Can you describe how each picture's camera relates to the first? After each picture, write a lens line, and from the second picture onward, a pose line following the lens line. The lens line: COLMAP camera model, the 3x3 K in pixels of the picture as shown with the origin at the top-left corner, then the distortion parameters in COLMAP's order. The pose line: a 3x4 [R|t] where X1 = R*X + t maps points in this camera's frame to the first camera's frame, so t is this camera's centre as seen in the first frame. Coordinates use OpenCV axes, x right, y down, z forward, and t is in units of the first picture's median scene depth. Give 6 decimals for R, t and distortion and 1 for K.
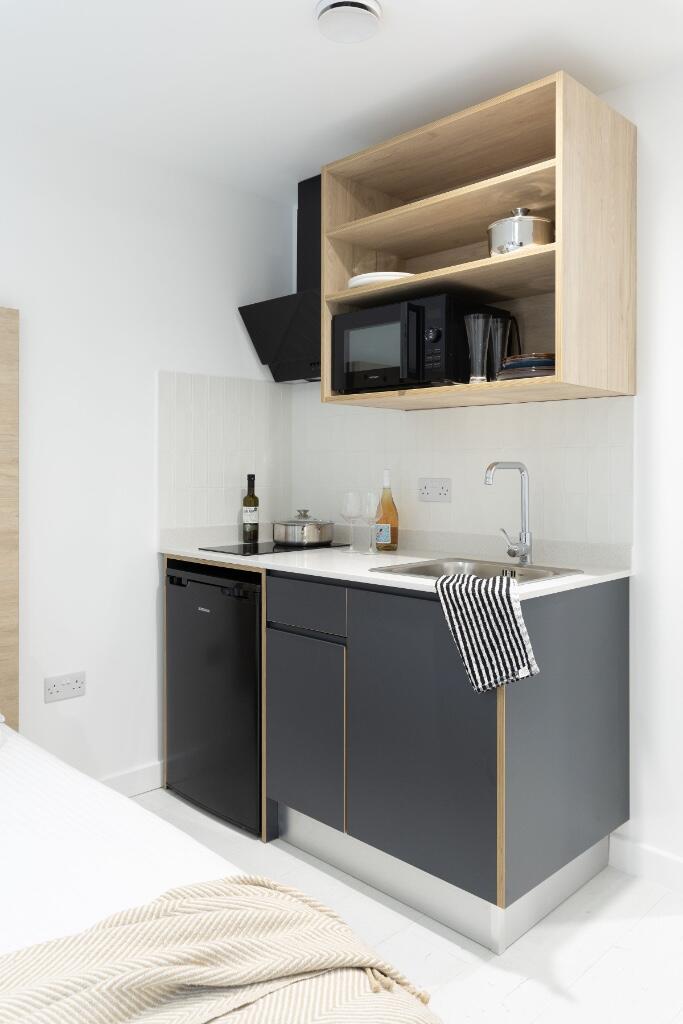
lens RADIAL K [[745.5, 0, 341.2], [0, 745.5, 485.7], [0, 0, 1]] dist [-0.003809, -0.001603]
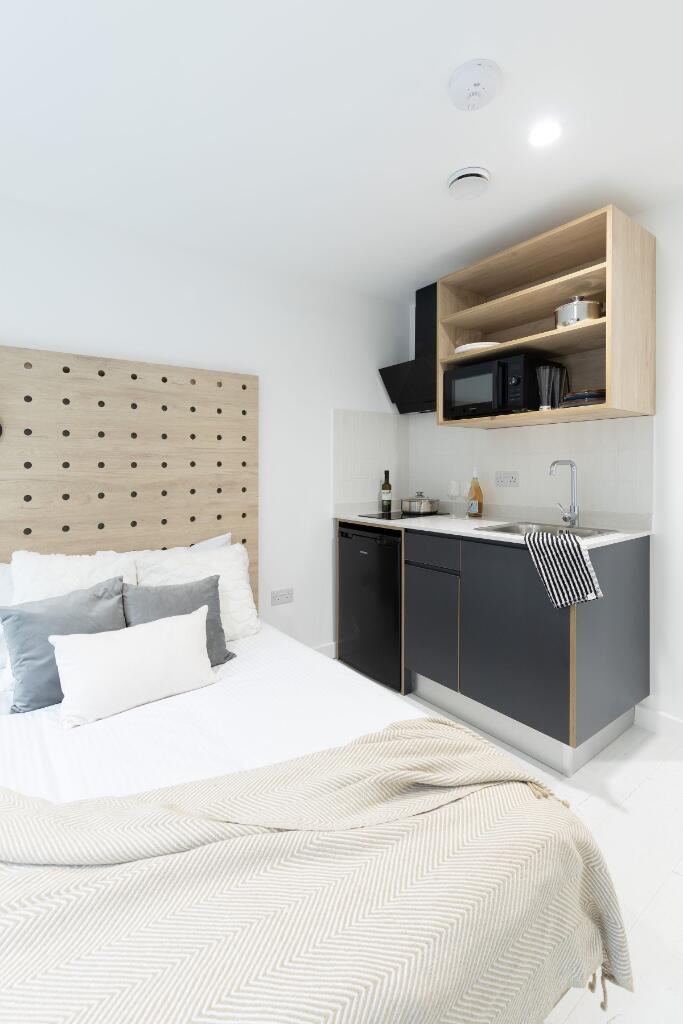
lens RADIAL K [[450.7, 0, 340.4], [0, 450.7, 478.7], [0, 0, 1]] dist [0.000315, 0.000015]
pose [[0.989034, -0.008319, -0.147454, -0.100898], [0.008665, 0.999961, 0.001699, 0.000625], [0.147434, -0.002958, 0.989067, 0.000262]]
